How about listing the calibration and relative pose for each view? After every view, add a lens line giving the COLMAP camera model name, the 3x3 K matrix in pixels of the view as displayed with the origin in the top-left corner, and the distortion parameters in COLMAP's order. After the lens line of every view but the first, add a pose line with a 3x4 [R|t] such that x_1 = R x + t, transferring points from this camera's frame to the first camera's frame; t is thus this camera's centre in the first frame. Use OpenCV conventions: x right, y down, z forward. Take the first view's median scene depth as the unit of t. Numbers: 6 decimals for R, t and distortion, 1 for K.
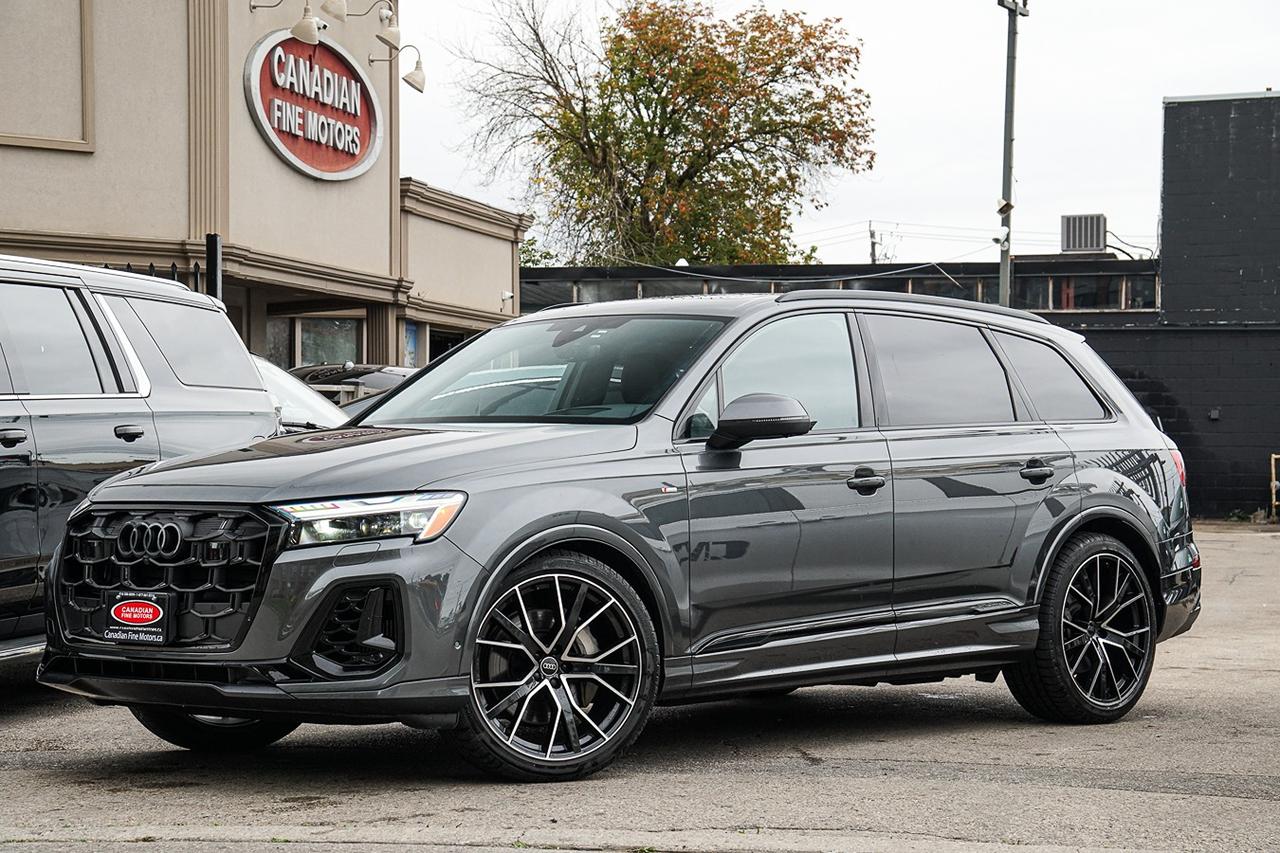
lens RADIAL K [[2870.5, 0, 644.3], [0, 2870.5, 436.0], [0, 0, 1]] dist [0.608347, 0.000000]
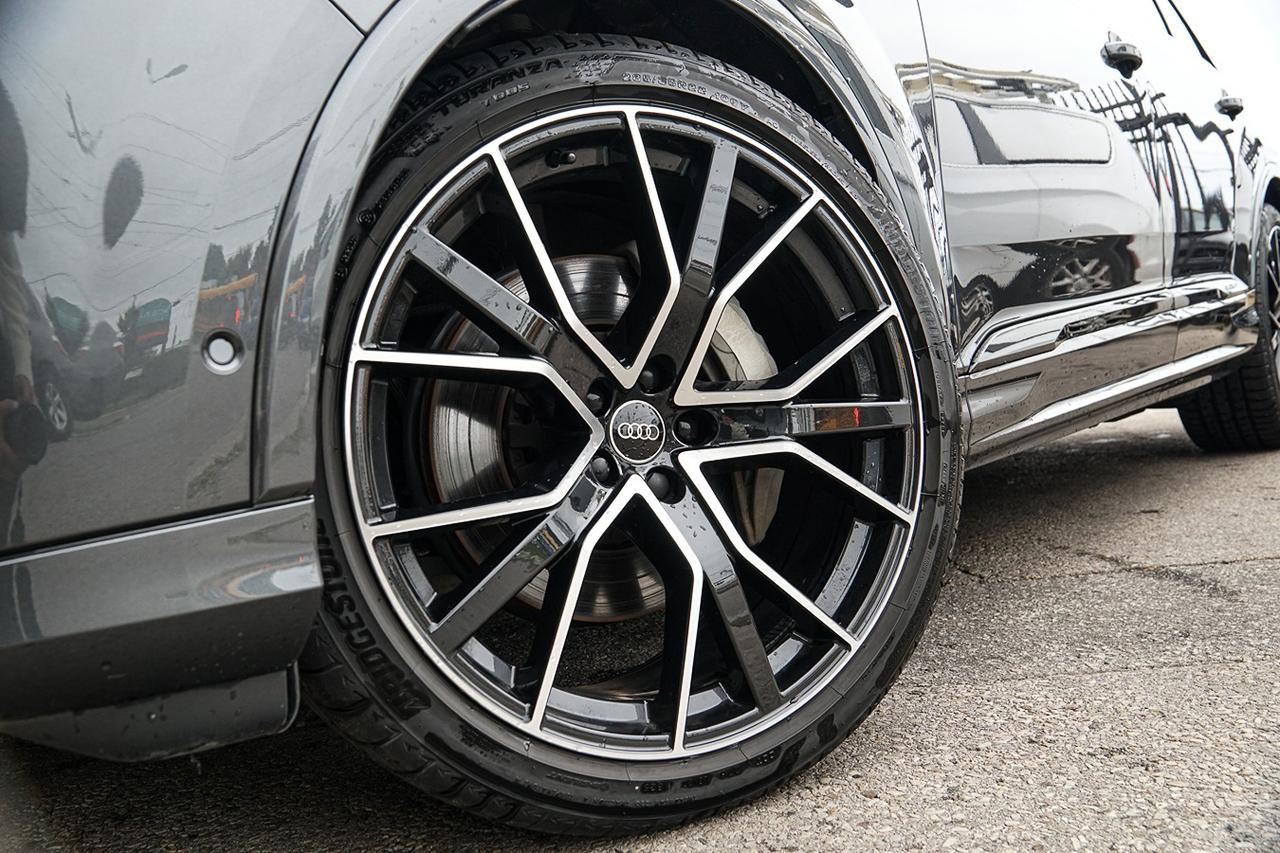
lens RADIAL K [[1118.9, 0, 636.9], [0, 1118.9, 421.8], [0, 0, 1]] dist [-0.067478, -0.003883]
pose [[0.991949, -0.114693, 0.053699, -0.039419], [0.112525, 0.992769, 0.041798, 0.074508], [-0.058104, -0.035419, 0.997682, 0.890222]]
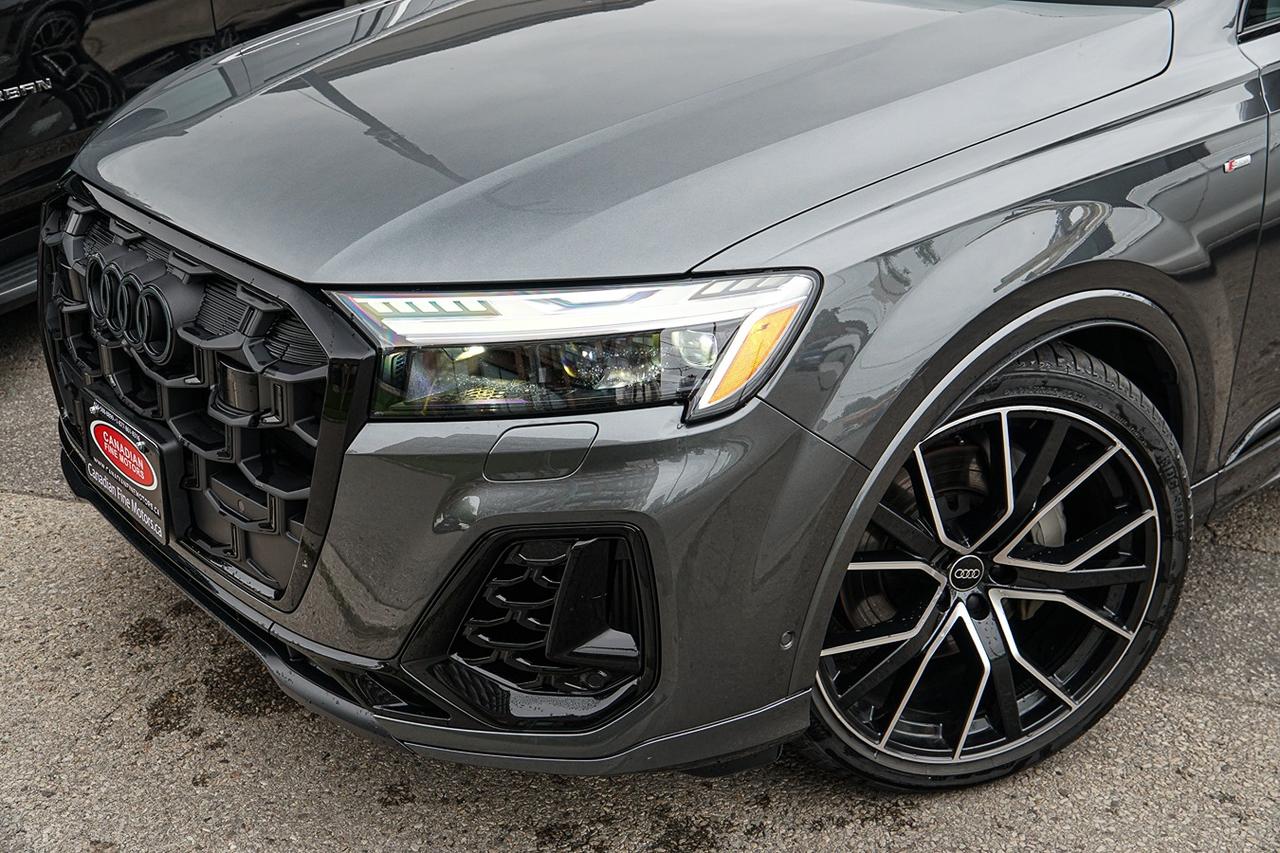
lens RADIAL K [[1383.0, 0, 640.8], [0, 1383.0, 429.0], [0, 0, 1]] dist [0.047221, 0.000000]
pose [[0.992614, 0.042479, -0.113639, -0.061978], [0.007464, 0.913540, 0.406680, -0.036581], [0.121089, -0.404524, 0.906476, 0.798393]]
